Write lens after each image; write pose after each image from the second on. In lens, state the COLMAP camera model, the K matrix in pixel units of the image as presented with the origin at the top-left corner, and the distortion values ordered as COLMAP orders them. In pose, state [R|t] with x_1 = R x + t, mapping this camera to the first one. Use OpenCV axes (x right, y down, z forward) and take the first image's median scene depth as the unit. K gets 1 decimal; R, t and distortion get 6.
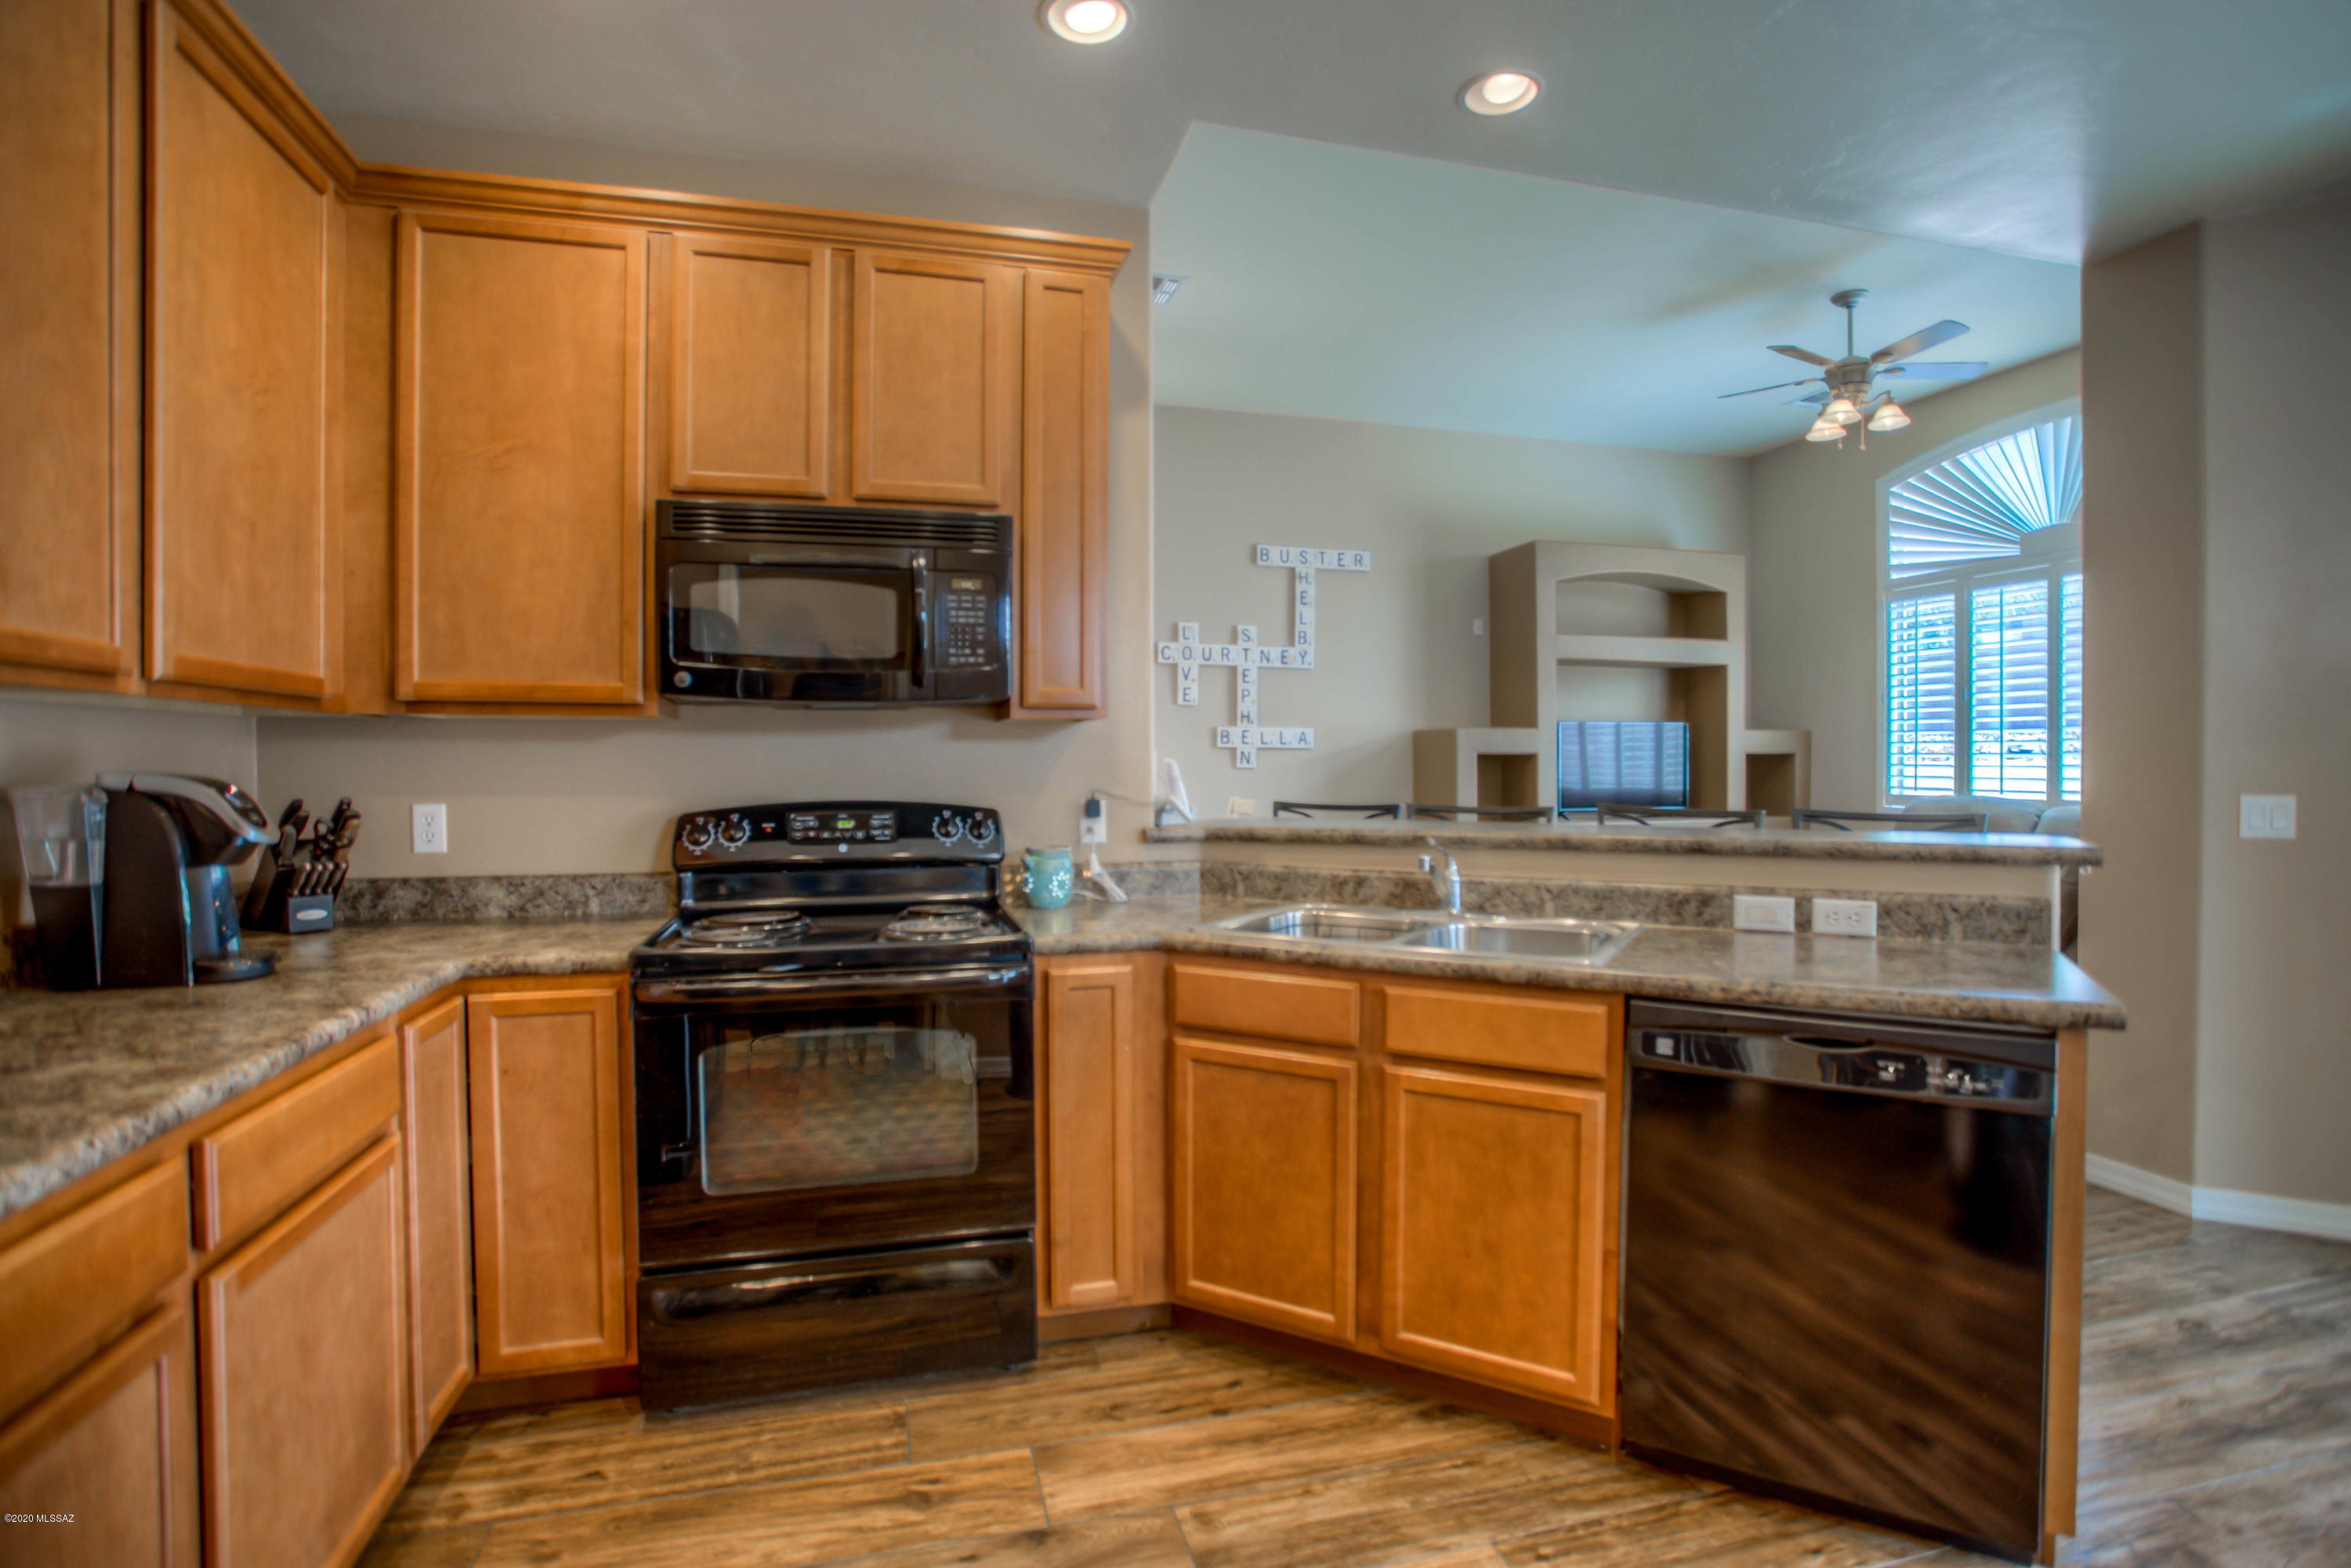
lens RADIAL K [[1114.0, 0, 1201.5], [0, 1114.0, 769.0], [0, 0, 1]] dist [-0.052893, 0.023034]
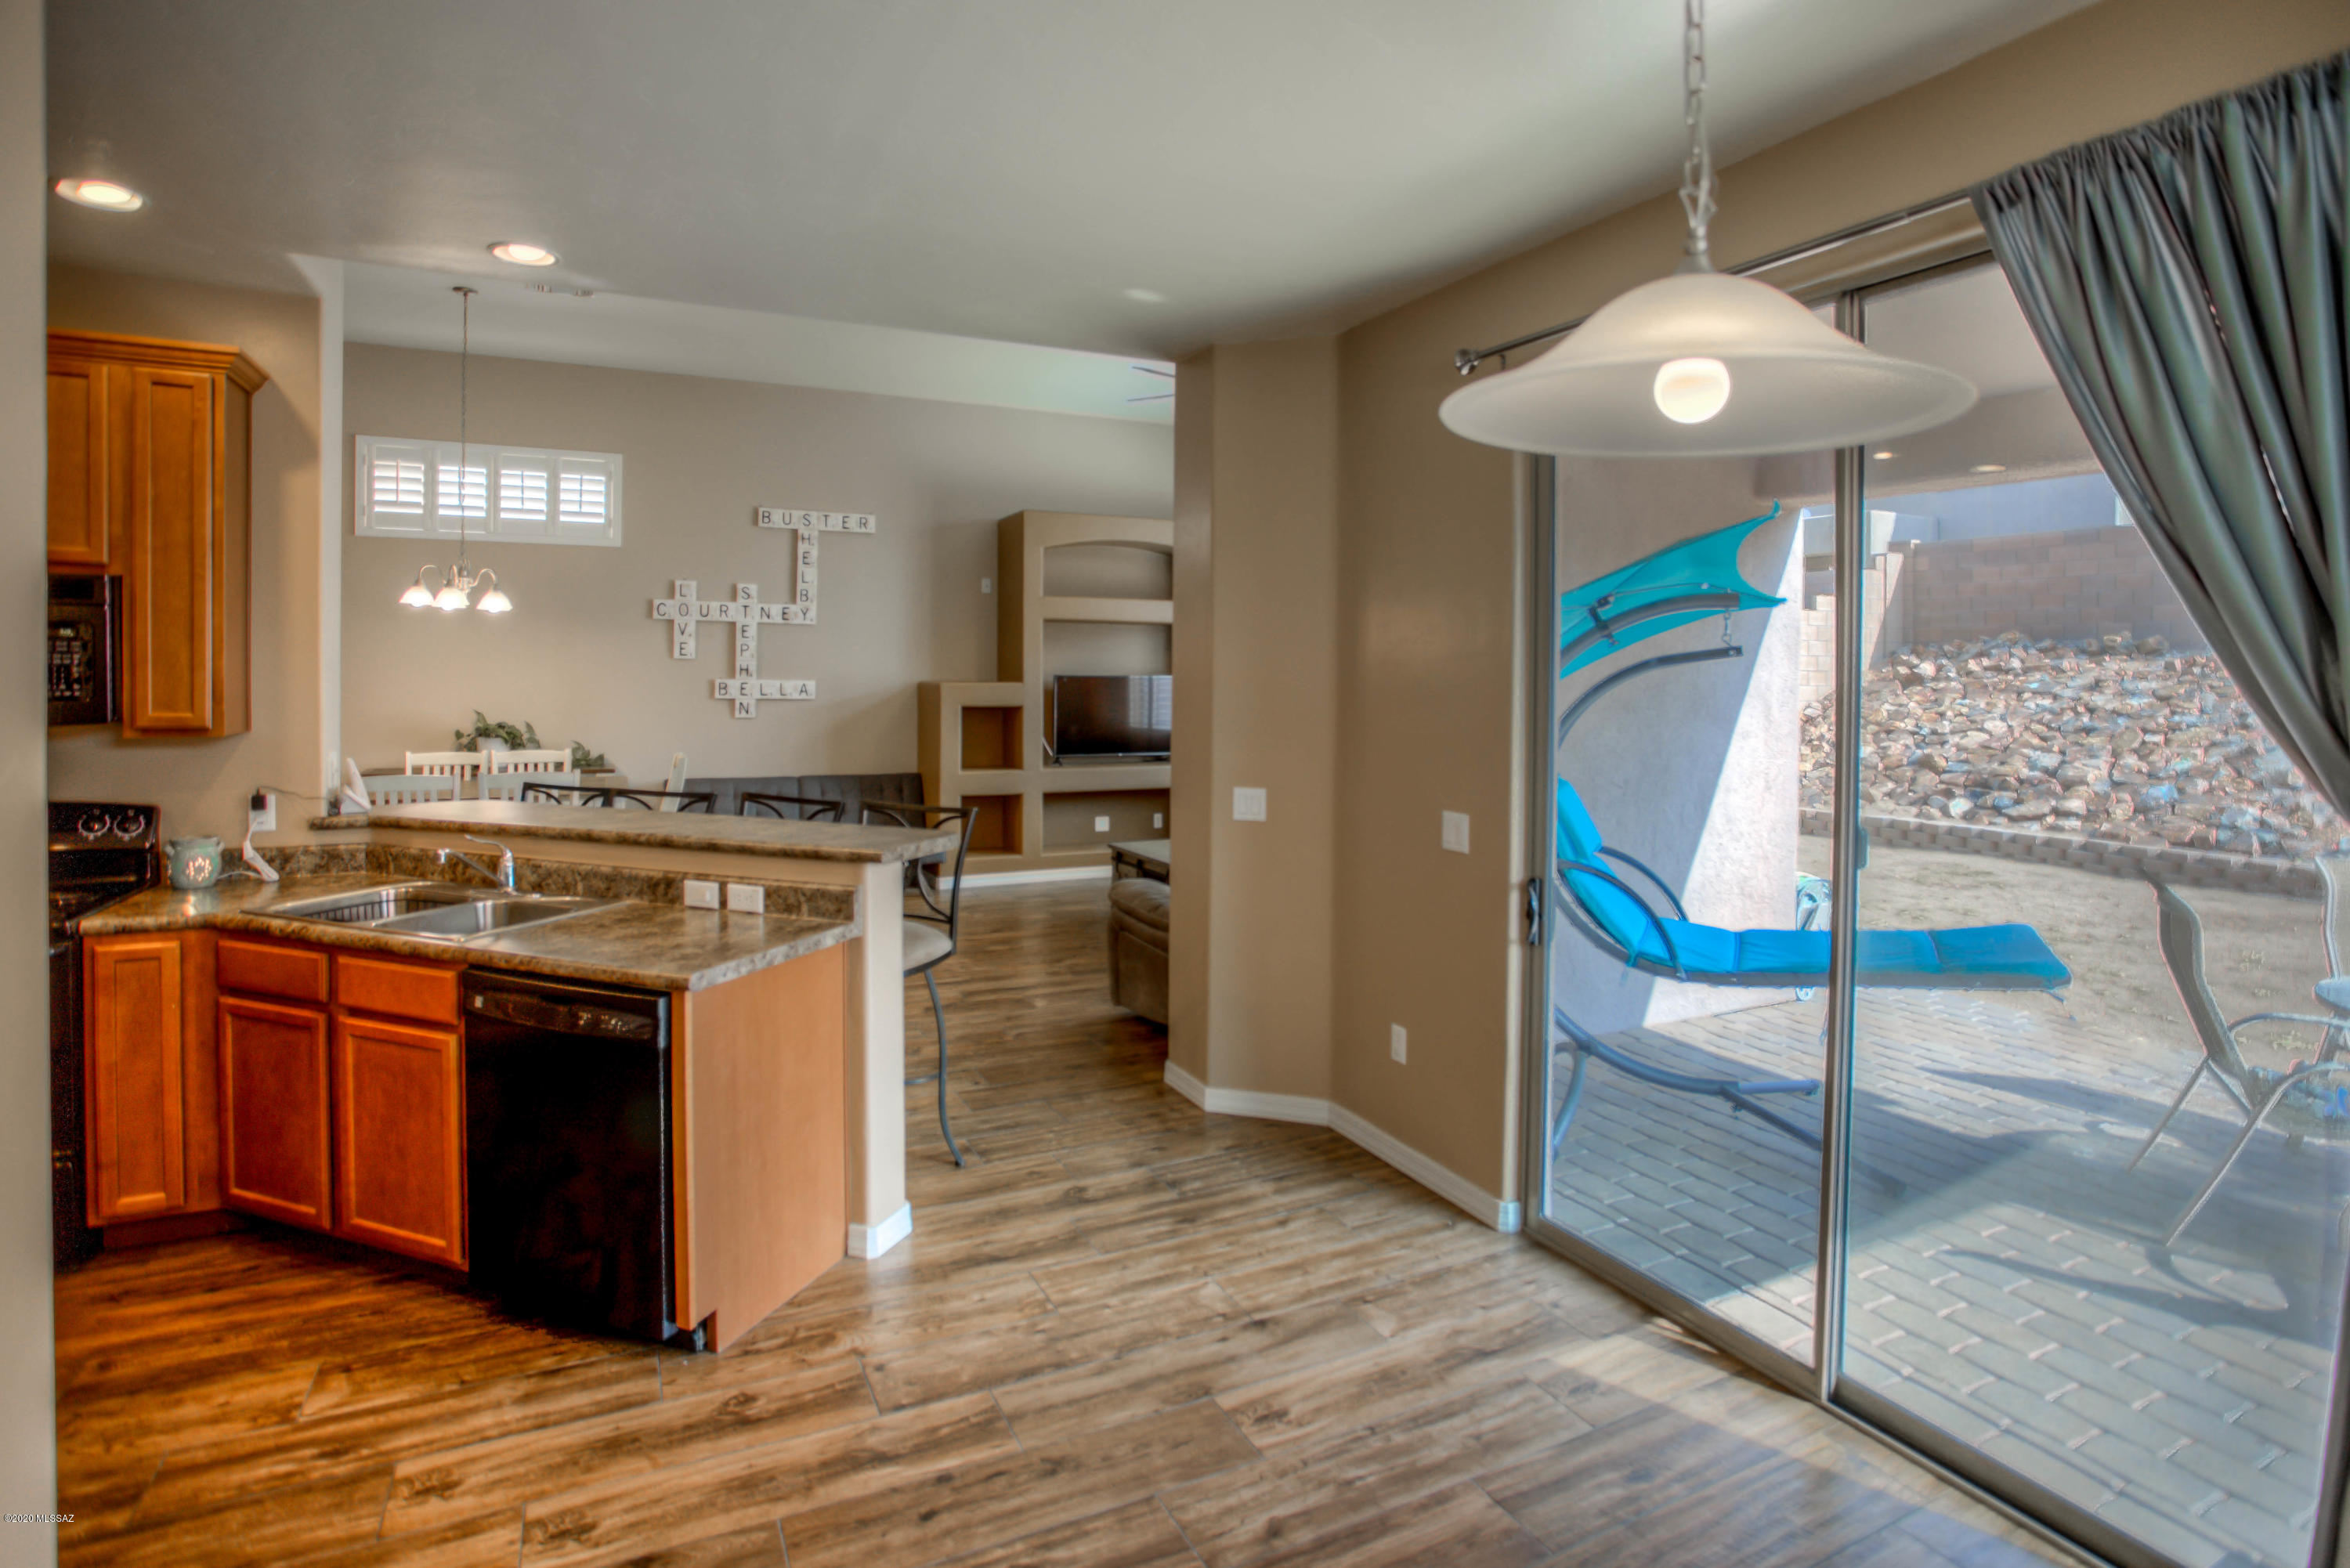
lens RADIAL K [[1152.3, 0, 1176.1], [0, 1152.3, 673.7], [0, 0, 1]] dist [-0.057200, 0.026898]
pose [[0.985722, 0.010282, 0.168067, 0.802189], [-0.009523, 0.999940, -0.005326, -0.127105], [-0.168111, 0.003649, 0.985761, -0.433663]]
